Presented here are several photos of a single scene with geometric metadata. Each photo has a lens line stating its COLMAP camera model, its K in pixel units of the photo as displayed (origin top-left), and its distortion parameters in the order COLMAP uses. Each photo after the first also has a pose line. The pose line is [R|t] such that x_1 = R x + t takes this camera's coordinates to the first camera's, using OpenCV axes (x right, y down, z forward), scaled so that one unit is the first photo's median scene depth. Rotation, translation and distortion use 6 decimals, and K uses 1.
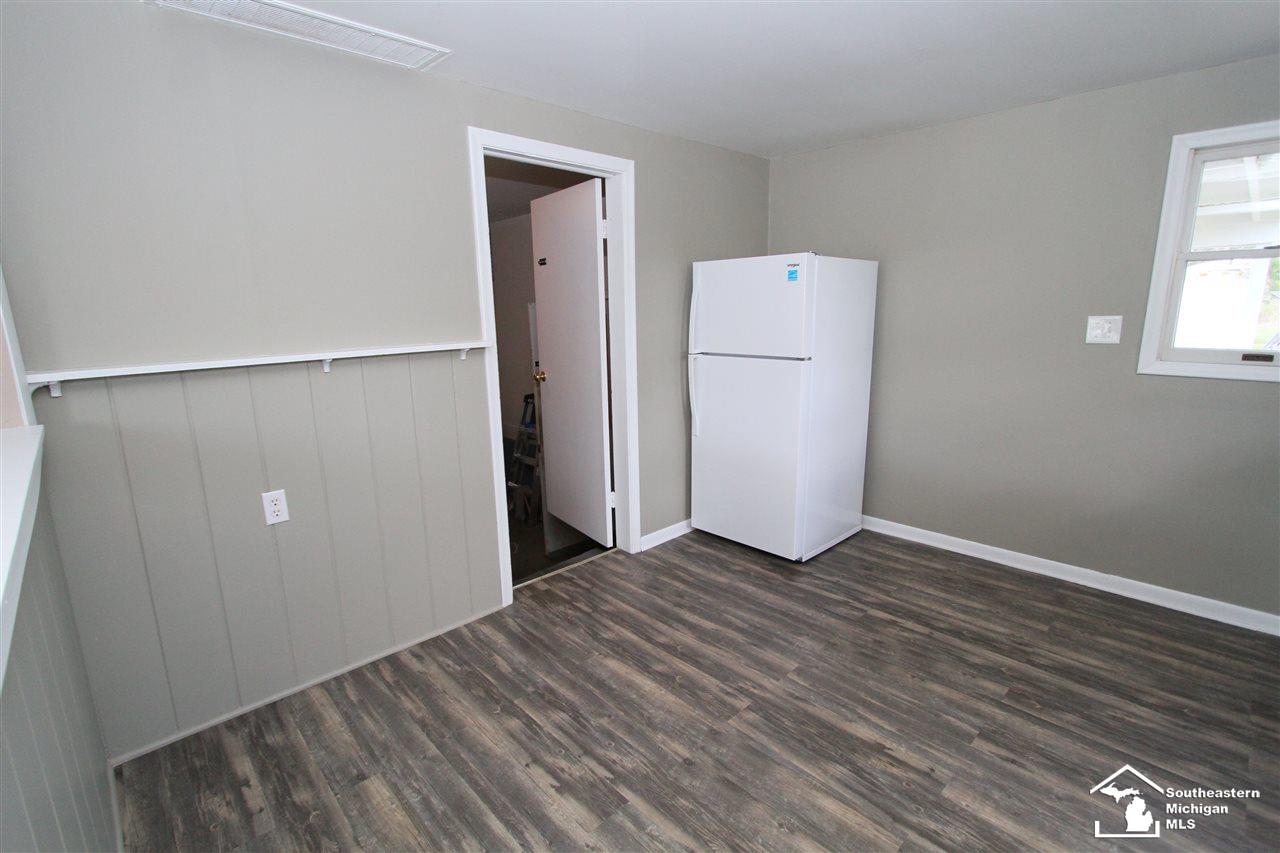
lens RADIAL K [[596.4, 0, 640.0], [0, 596.4, 426.5], [0, 0, 1]] dist [-0.010560, -0.000160]
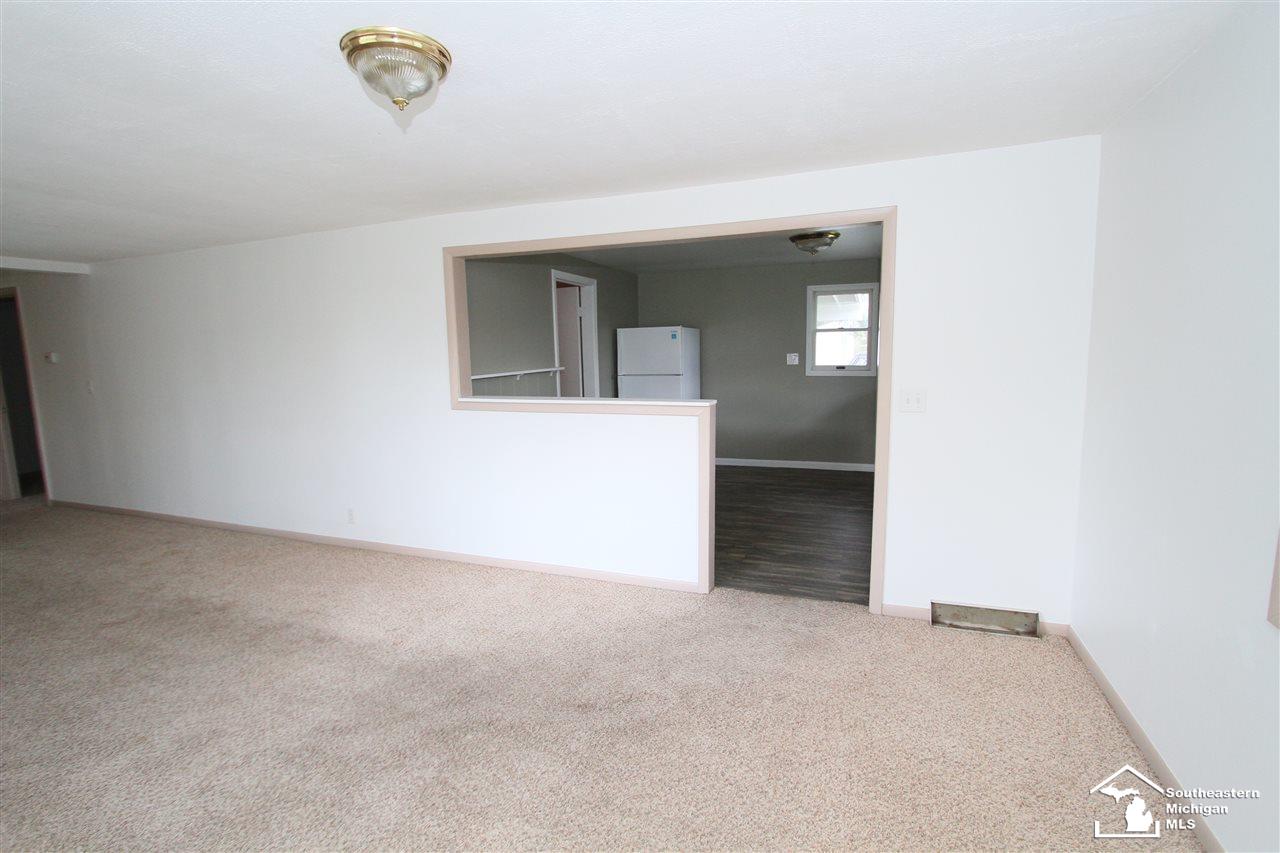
lens RADIAL K [[592.1, 0, 639.3], [0, 592.1, 426.3], [0, 0, 1]] dist [-0.022141, -0.000045]
pose [[0.902060, -0.058328, 0.427651, -0.888890], [0.091798, 0.994084, -0.058047, 0.204956], [-0.421736, 0.091620, 0.902078, -0.955247]]
